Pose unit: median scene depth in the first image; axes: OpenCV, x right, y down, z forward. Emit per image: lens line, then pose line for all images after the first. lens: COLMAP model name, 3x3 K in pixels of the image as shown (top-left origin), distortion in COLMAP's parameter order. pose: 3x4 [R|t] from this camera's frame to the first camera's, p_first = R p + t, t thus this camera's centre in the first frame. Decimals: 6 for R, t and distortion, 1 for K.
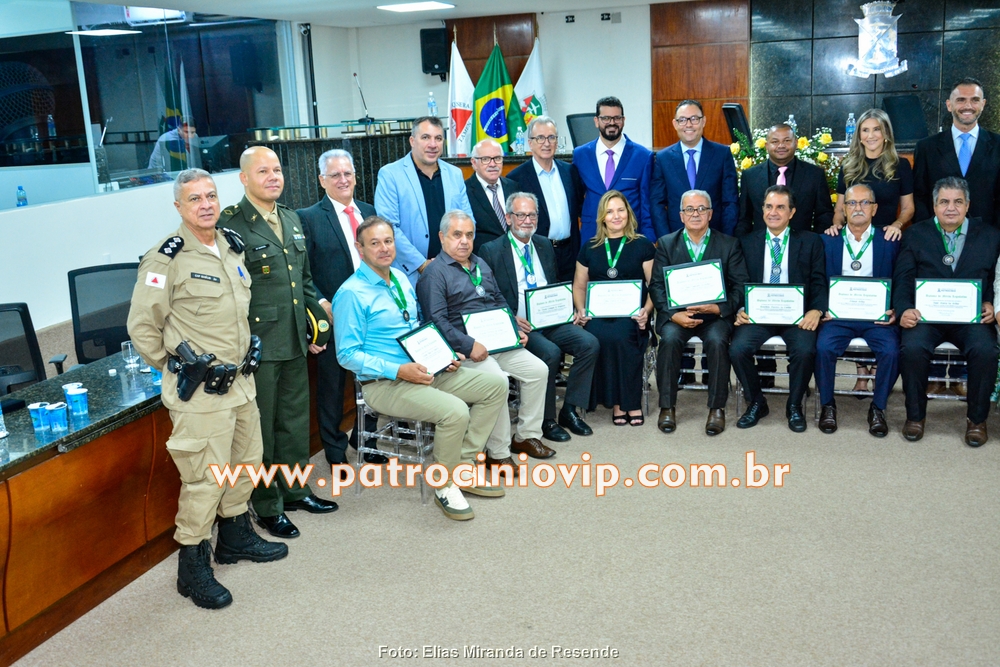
lens RADIAL K [[1041.3, 0, 497.9], [0, 1041.3, 332.2], [0, 0, 1]] dist [-0.020544, 0.028510]
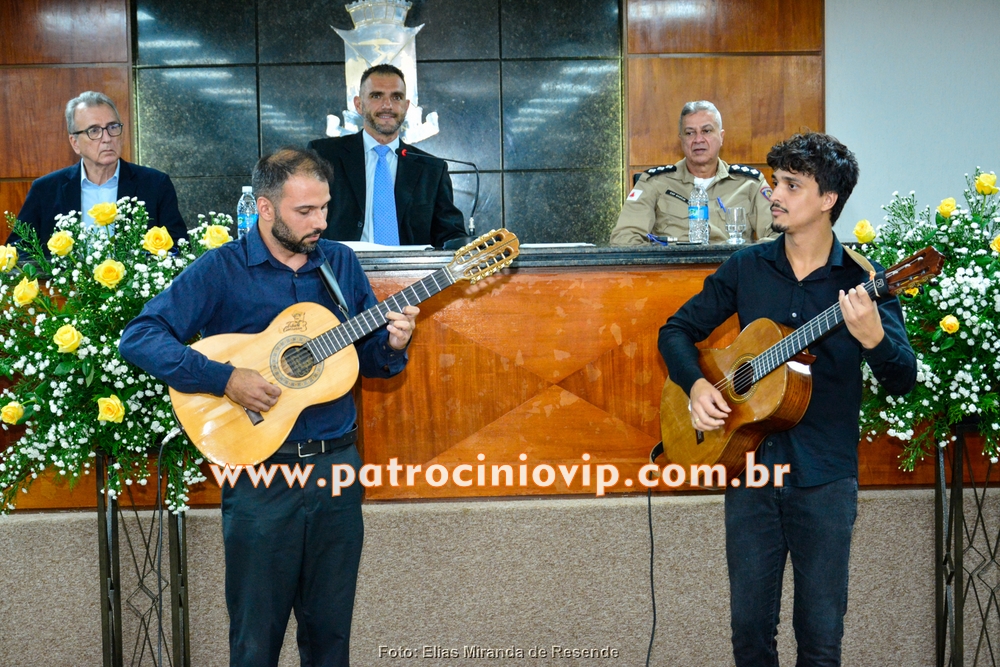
lens RADIAL K [[1797.6, 0, 489.4], [0, 1797.6, 328.9], [0, 0, 1]] dist [-0.047652, 0.269104]
pose [[0.937199, 0.003166, 0.348782, 0.182810], [0.054018, 0.986577, -0.154104, -0.032202], [-0.344588, 0.163267, 0.924447, 0.317027]]
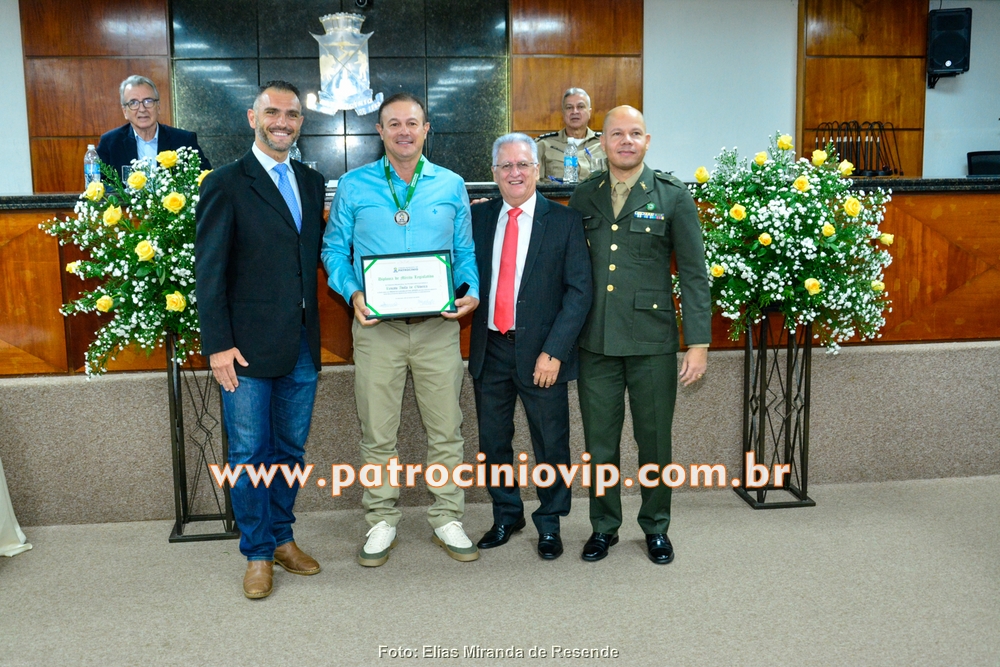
lens RADIAL K [[1135.6, 0, 498.8], [0, 1135.6, 329.0], [0, 0, 1]] dist [-0.049020, 0.068366]
pose [[0.898947, -0.031428, 0.436928, 0.176279], [0.068585, 0.995220, -0.069522, -0.049143], [-0.432654, 0.092464, 0.896806, 0.406637]]
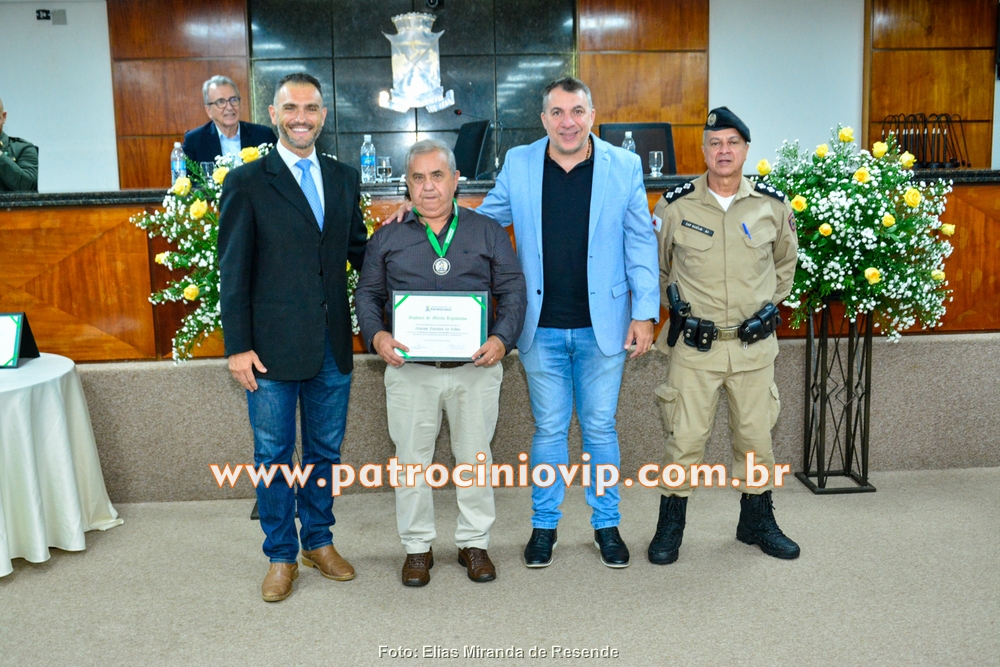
lens RADIAL K [[1128.4, 0, 497.3], [0, 1128.4, 329.3], [0, 0, 1]] dist [-0.046982, 0.067859]
pose [[0.924334, -0.031839, 0.380255, 0.167414], [0.062673, 0.995647, -0.068983, -0.042768], [-0.376403, 0.087595, 0.922306, 0.385239]]
